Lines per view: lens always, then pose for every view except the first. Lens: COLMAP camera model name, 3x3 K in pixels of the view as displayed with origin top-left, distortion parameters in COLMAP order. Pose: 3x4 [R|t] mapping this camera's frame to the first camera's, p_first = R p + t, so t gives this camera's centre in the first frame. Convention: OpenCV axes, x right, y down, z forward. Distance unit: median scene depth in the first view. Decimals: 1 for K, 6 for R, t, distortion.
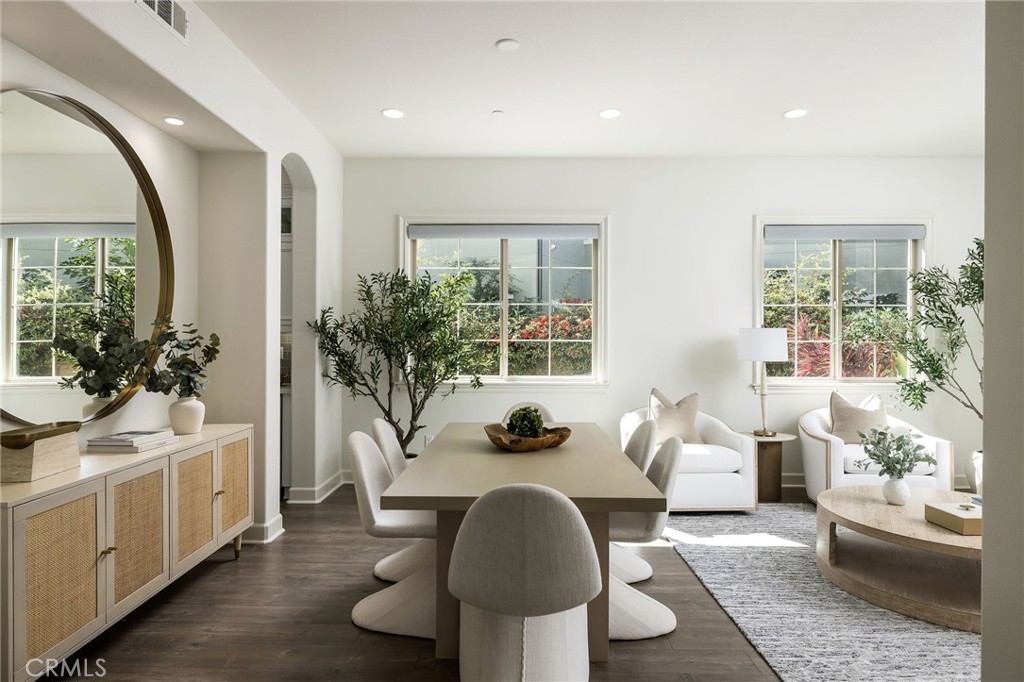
lens RADIAL K [[600.8, 0, 512.1], [0, 600.8, 340.7], [0, 0, 1]] dist [0.004054, -0.001266]
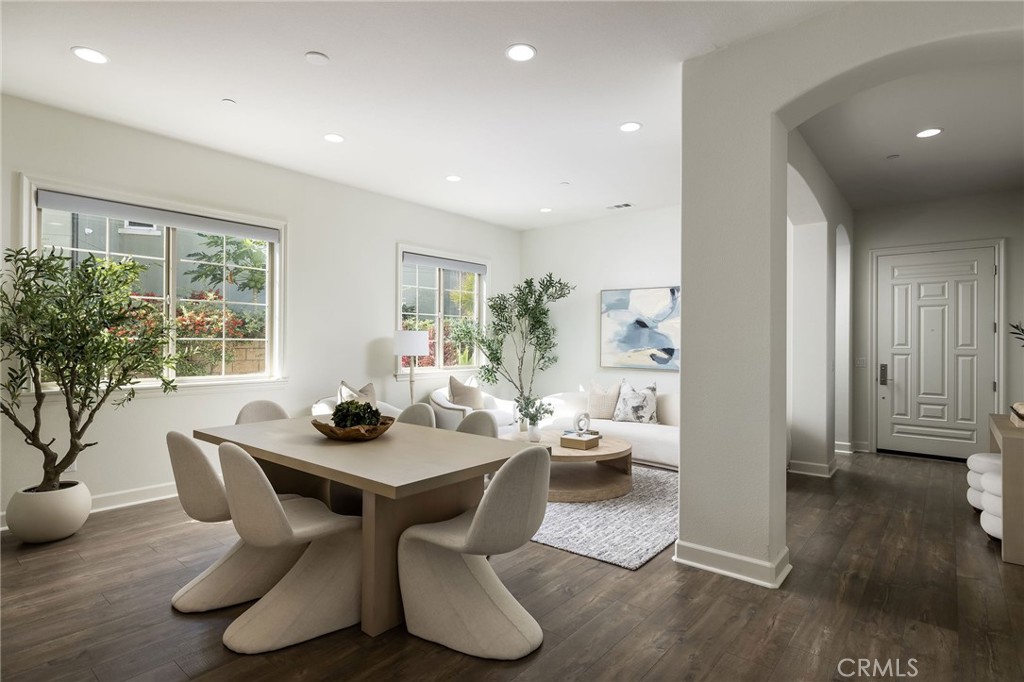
lens RADIAL K [[524.1, 0, 510.9], [0, 524.1, 340.5], [0, 0, 1]] dist [0.005335, 0.000722]
pose [[0.635165, 0.001250, 0.772375, -0.336586], [-0.003247, 0.999994, 0.001052, -0.000750], [-0.772369, -0.003176, 0.635166, 0.106395]]
